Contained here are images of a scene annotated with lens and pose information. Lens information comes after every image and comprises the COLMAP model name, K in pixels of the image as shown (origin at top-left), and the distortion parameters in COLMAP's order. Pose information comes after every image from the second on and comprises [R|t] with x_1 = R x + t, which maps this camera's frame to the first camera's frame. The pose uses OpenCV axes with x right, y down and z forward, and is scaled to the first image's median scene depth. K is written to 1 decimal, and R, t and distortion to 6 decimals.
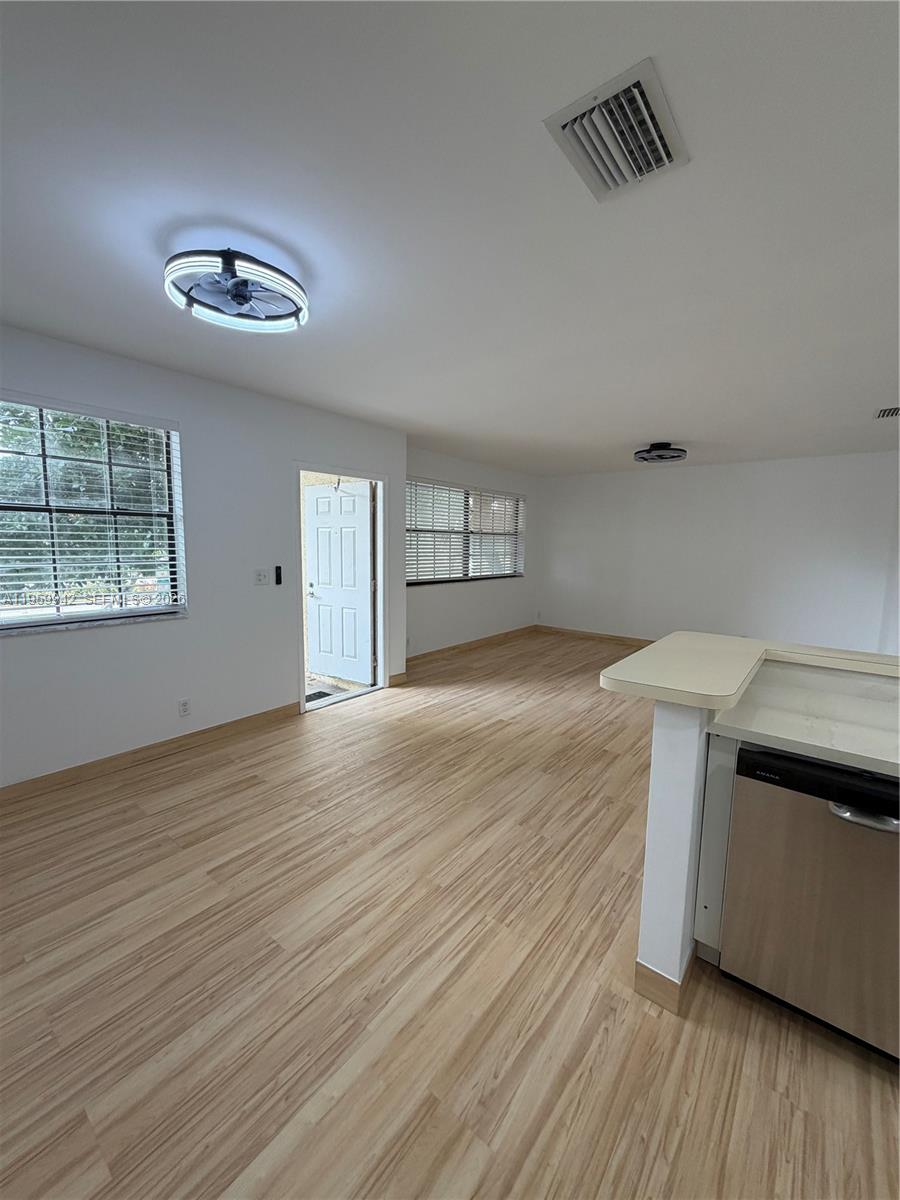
lens RADIAL K [[476.8, 0, 449.0], [0, 476.8, 598.1], [0, 0, 1]] dist [-0.000609, 0.000404]
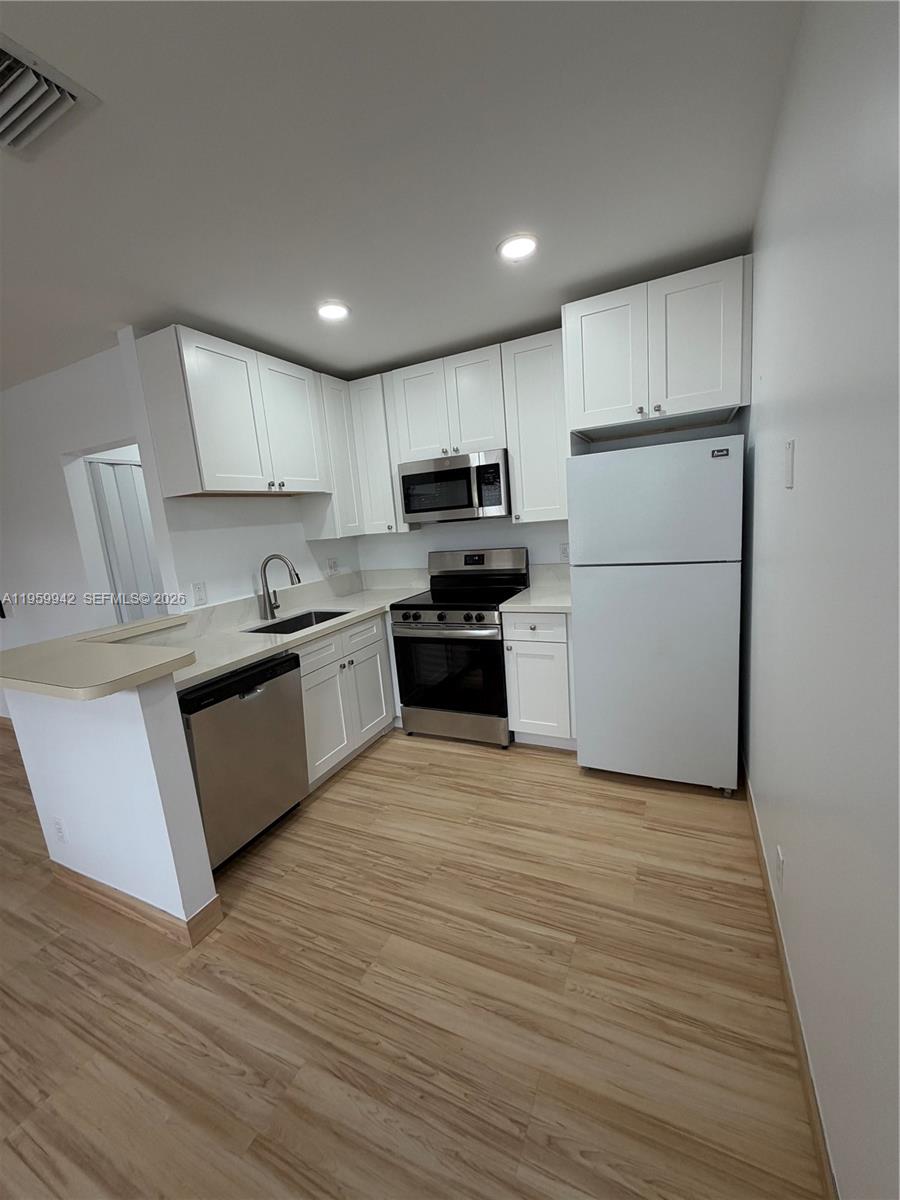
lens RADIAL K [[476.8, 0, 449.0], [0, 476.8, 598.1], [0, 0, 1]] dist [-0.000609, 0.000404]
pose [[-0.224725, -0.161237, 0.960990, -0.534582], [0.198453, 0.957972, 0.207139, -0.042314], [-0.953999, 0.237261, -0.183282, 0.364683]]
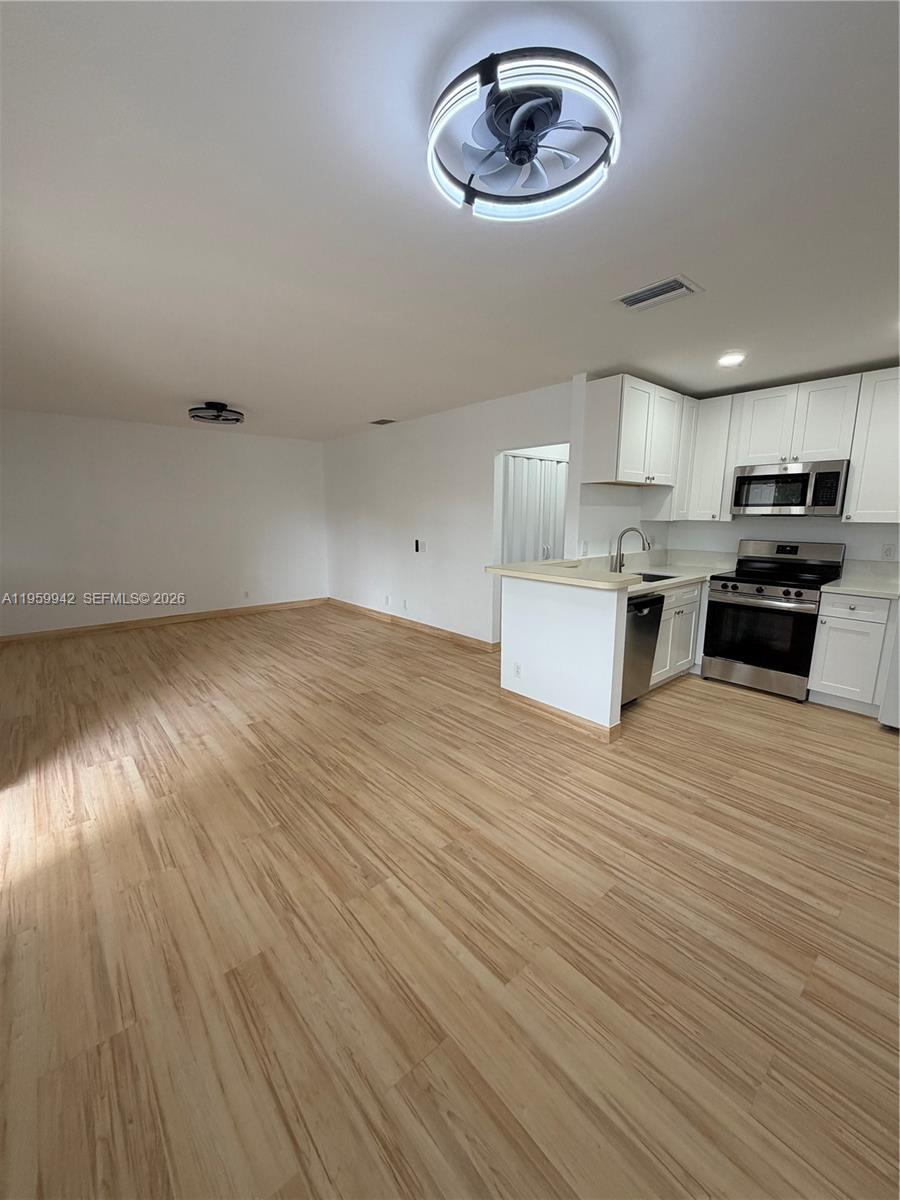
lens RADIAL K [[476.8, 0, 449.0], [0, 476.8, 598.1], [0, 0, 1]] dist [-0.000609, 0.000404]
pose [[0.184623, -0.188270, 0.964608, -1.181475], [0.118814, 0.978557, 0.168252, -0.116960], [-0.975601, 0.083546, 0.203033, 0.962211]]
